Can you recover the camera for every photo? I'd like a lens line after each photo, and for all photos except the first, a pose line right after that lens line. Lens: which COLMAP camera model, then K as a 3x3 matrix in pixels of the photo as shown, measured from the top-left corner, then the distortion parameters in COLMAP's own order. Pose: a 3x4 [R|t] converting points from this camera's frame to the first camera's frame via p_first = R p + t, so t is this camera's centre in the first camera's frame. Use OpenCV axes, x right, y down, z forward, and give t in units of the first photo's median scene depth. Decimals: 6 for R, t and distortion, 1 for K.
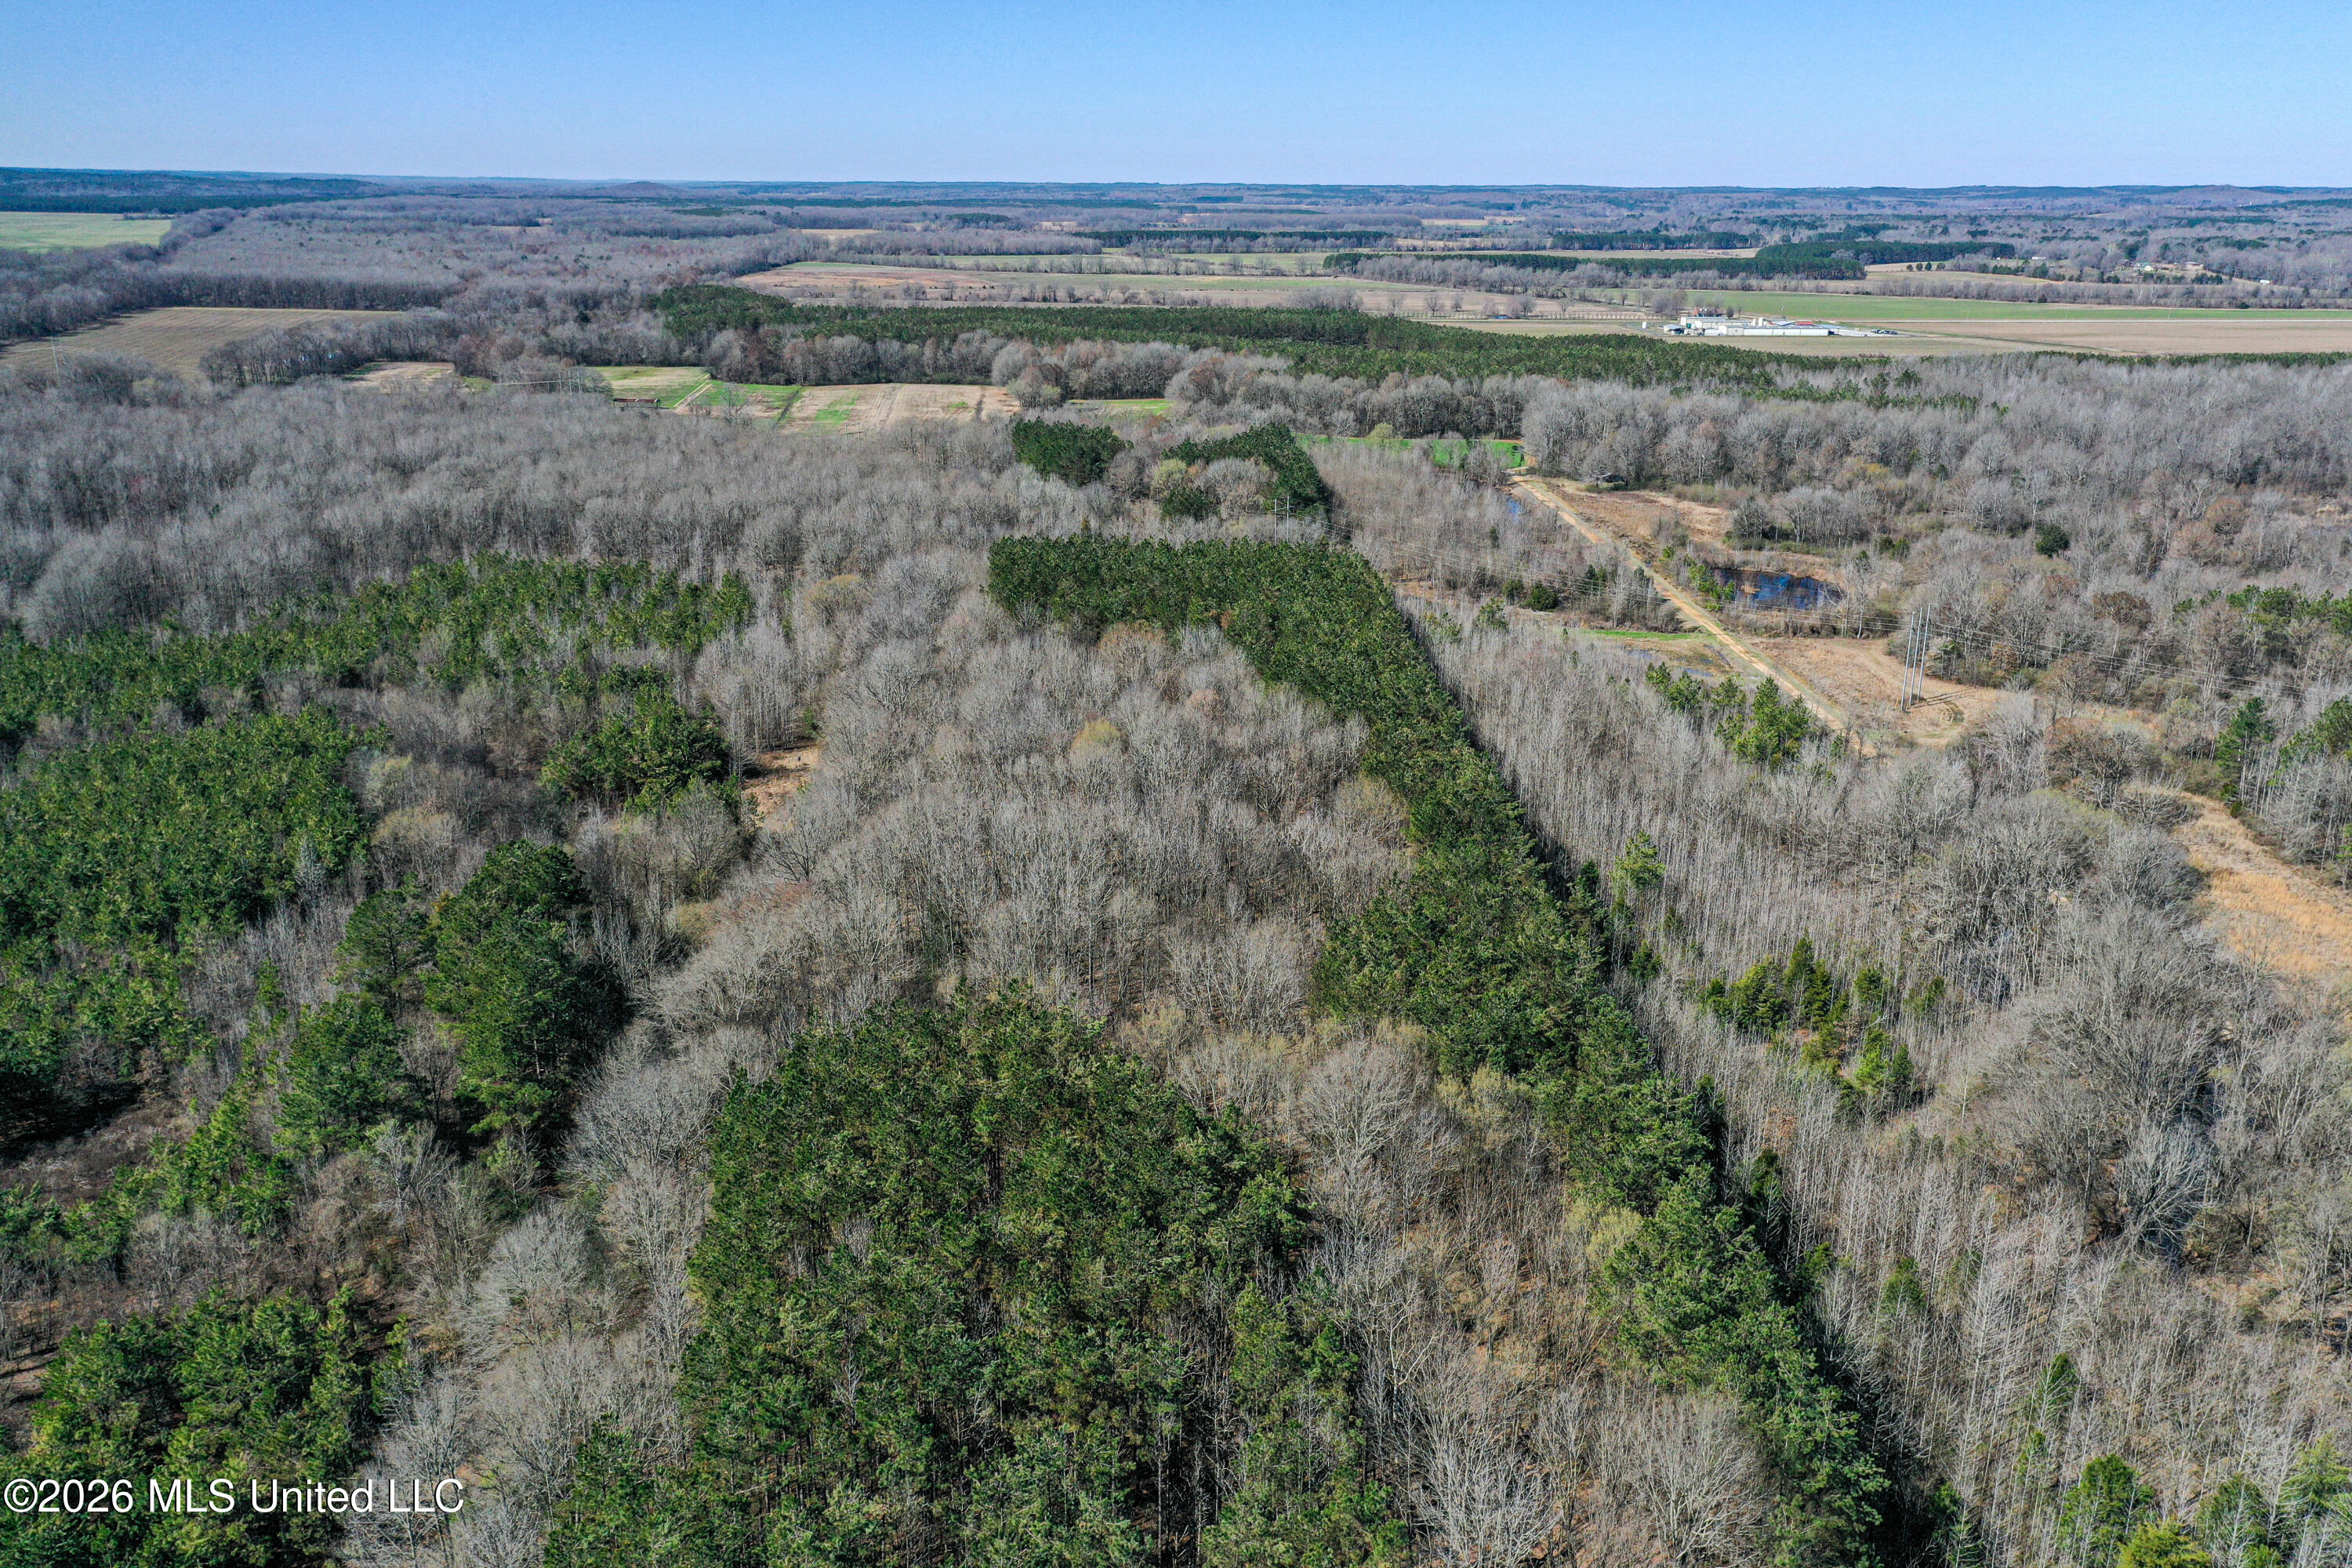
lens RADIAL K [[1900.4, 0, 1183.5], [0, 1900.4, 779.6], [0, 0, 1]] dist [0.020832, 0.014379]
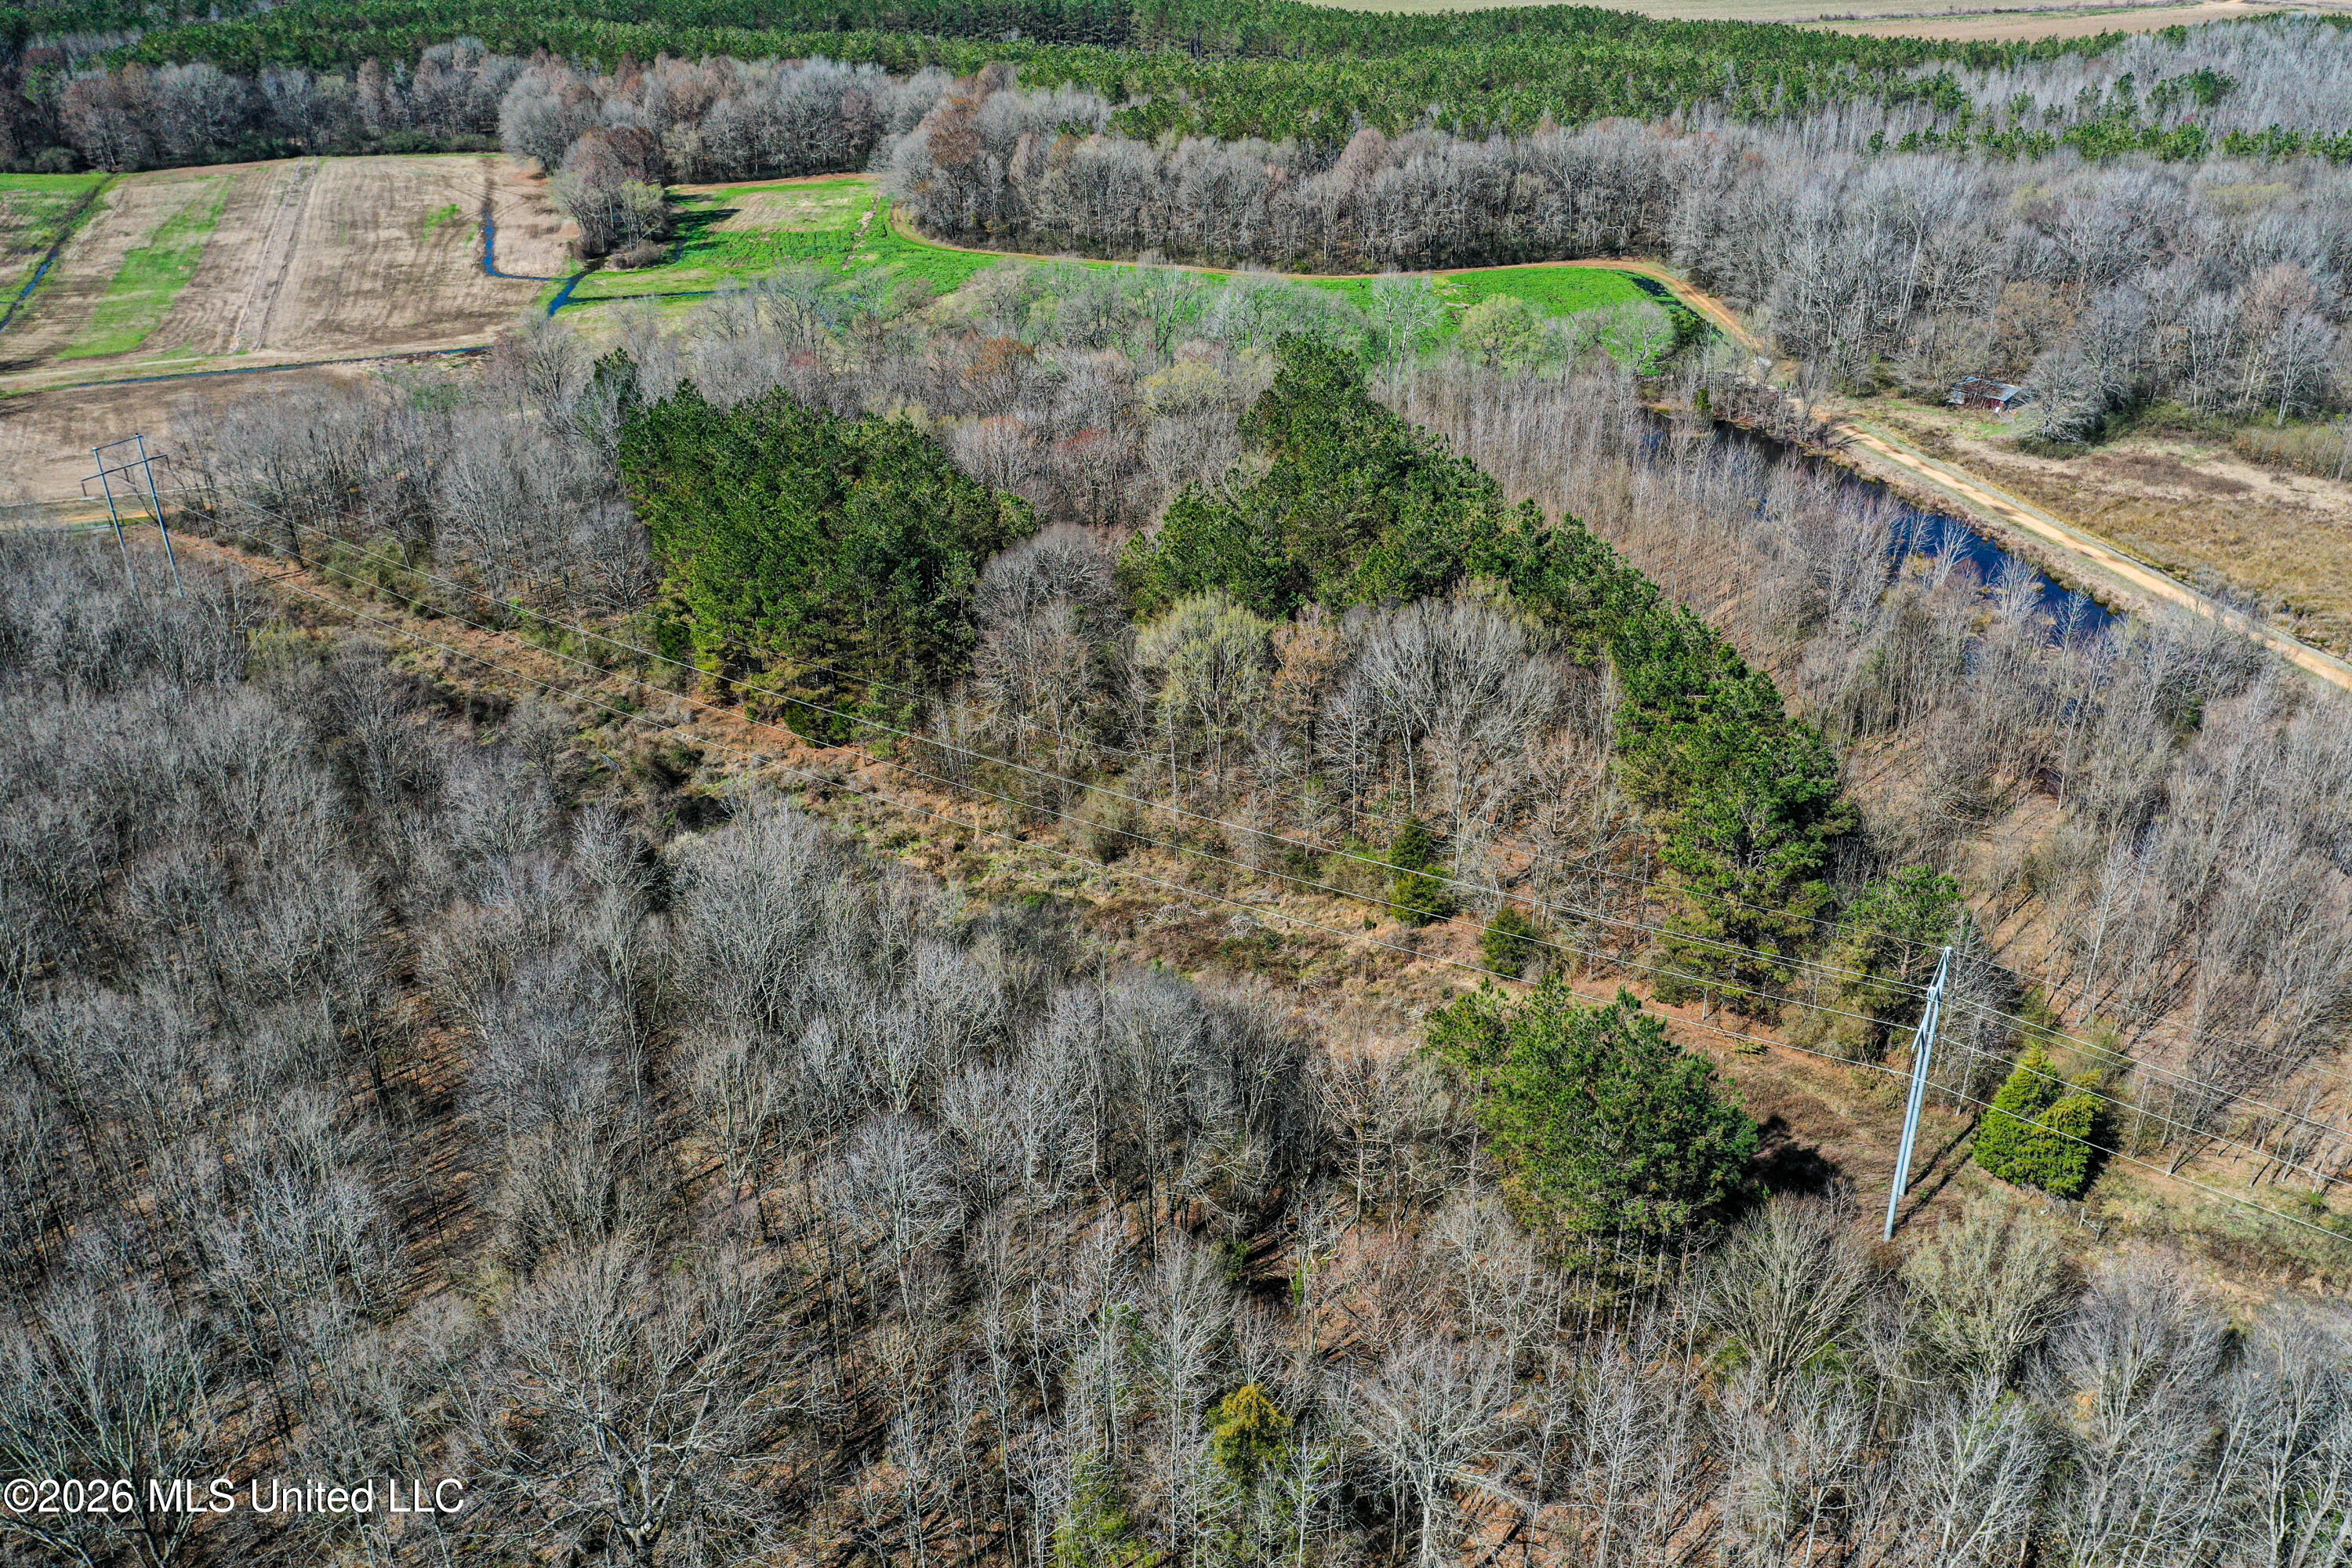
lens RADIAL K [[1900.4, 0, 1173.0], [0, 1900.4, 773.5], [0, 0, 1]] dist [0.020832, 0.014379]
pose [[0.973200, -0.117840, 0.197471, -0.021361], [0.082792, 0.980687, 0.177195, -0.055634], [-0.214538, -0.156097, 0.964161, 0.200397]]
